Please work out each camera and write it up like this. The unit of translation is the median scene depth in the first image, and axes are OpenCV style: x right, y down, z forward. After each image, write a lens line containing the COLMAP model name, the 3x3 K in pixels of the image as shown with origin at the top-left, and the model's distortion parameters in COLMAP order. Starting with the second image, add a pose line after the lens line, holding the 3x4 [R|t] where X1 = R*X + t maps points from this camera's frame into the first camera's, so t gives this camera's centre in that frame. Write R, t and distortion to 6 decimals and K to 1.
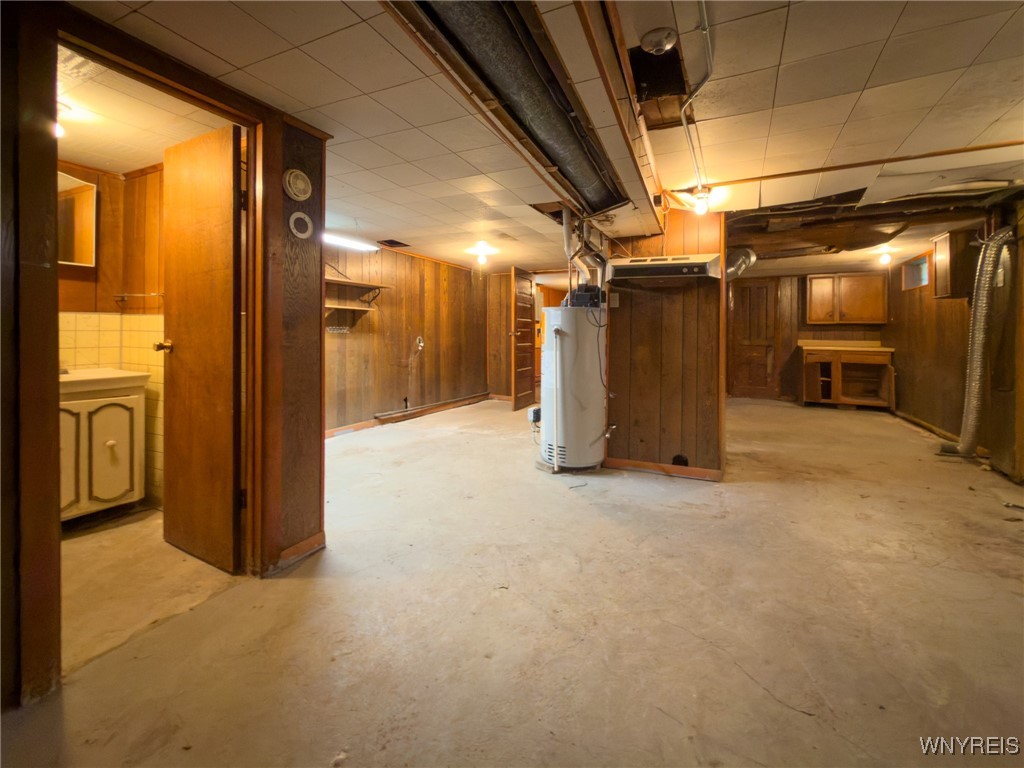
lens RADIAL K [[434.3, 0, 510.9], [0, 434.3, 339.0], [0, 0, 1]] dist [0.000724, 0.000038]
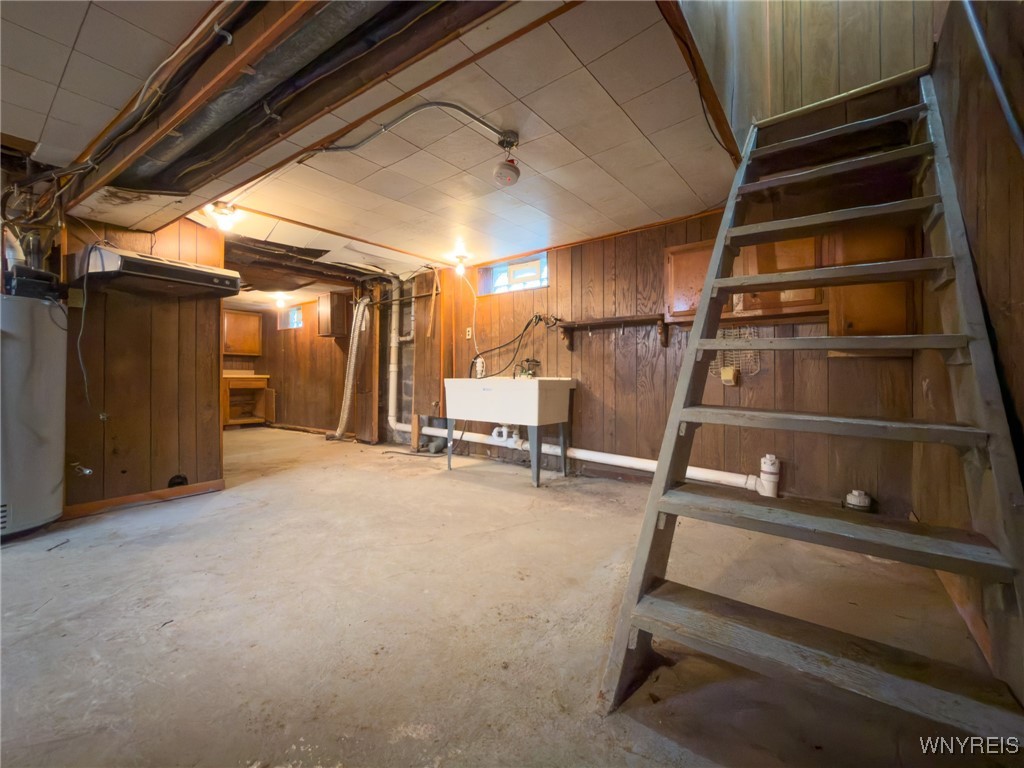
lens RADIAL K [[420.2, 0, 512.0], [0, 420.2, 384.0], [0, 0, 1]] dist [0.000866, 0.000088]
pose [[0.209737, -0.022663, 0.977495, -0.349113], [0.009010, 0.999734, 0.021246, 0.056376], [-0.977716, 0.004351, 0.209885, 0.100003]]
